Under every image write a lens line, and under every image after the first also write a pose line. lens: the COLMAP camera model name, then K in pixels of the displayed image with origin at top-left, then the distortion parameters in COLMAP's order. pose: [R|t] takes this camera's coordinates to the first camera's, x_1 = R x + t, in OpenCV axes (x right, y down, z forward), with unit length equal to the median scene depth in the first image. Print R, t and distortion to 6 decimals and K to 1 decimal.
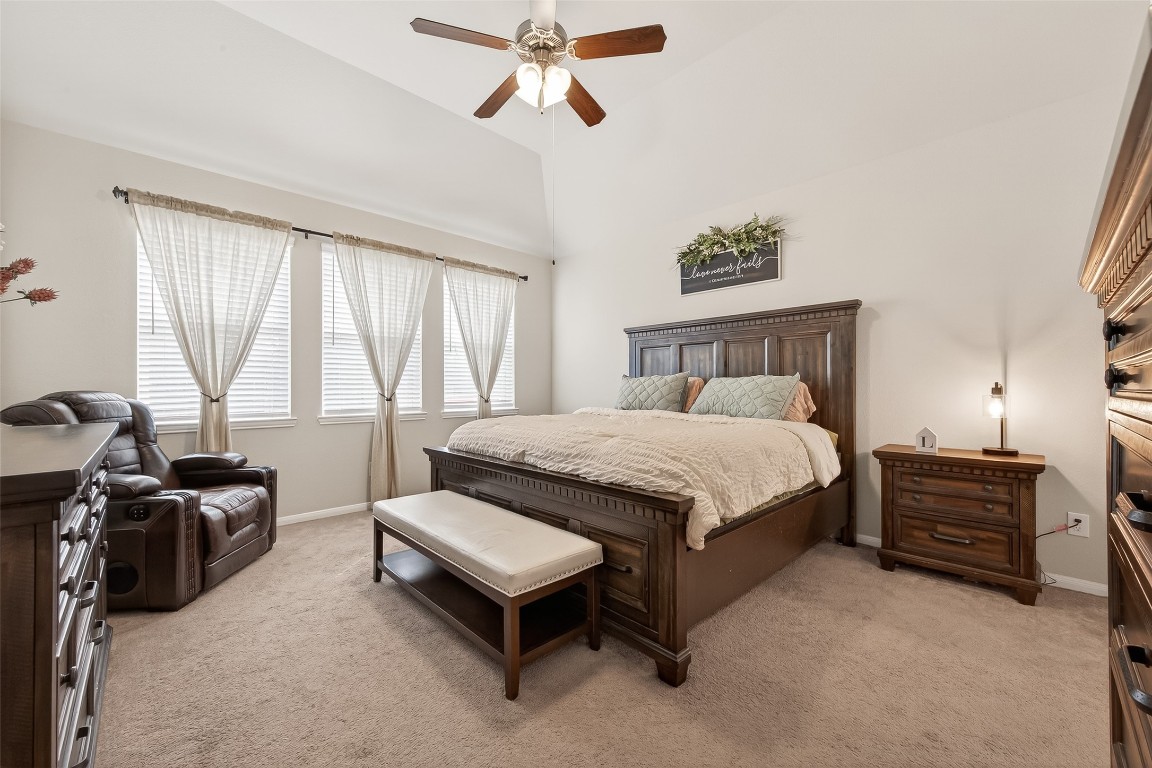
lens RADIAL K [[448.1, 0, 581.8], [0, 448.1, 385.0], [0, 0, 1]] dist [0.003185, -0.000394]
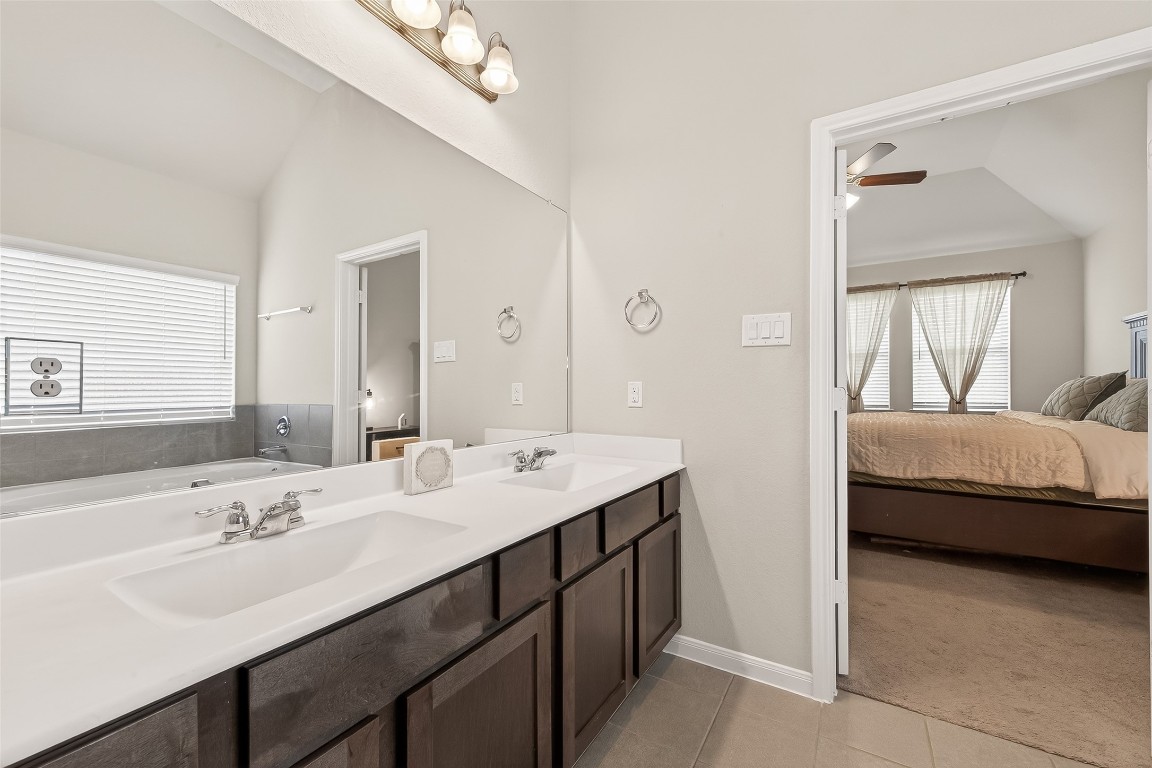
lens RADIAL K [[448.1, 0, 581.8], [0, 448.1, 385.0], [0, 0, 1]] dist [0.003185, -0.000394]
pose [[0.236687, -0.007880, -0.971554, 0.639159], [0.005160, 0.999963, -0.006853, -0.003557], [0.971572, -0.003391, 0.236719, -0.134460]]
